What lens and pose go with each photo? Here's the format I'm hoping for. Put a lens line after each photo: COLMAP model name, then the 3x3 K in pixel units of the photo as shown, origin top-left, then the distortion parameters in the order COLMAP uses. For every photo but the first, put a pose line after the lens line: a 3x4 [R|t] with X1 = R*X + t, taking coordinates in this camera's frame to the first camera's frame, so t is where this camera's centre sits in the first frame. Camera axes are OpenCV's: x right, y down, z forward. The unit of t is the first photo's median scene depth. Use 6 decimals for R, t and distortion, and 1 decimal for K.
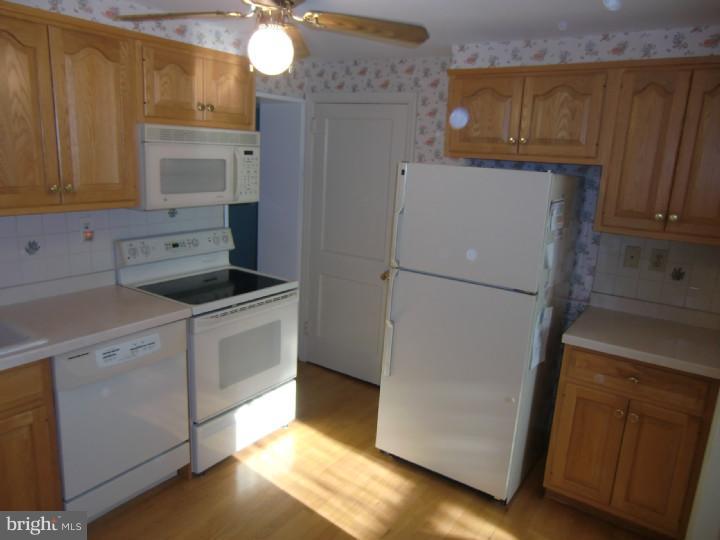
lens RADIAL K [[524.4, 0, 360.2], [0, 524.4, 268.9], [0, 0, 1]] dist [0.002532, 0.016640]
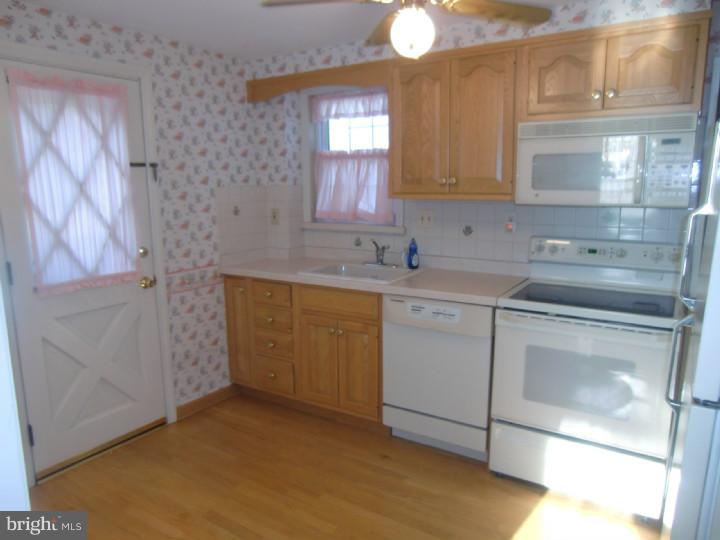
lens RADIAL K [[524.4, 0, 360.4], [0, 524.4, 273.2], [0, 0, 1]] dist [0.002532, 0.016640]
pose [[0.053839, 0.135932, -0.989254, 0.636899], [-0.215473, 0.968932, 0.121413, -0.036977], [0.975024, 0.206621, 0.081456, 0.630527]]
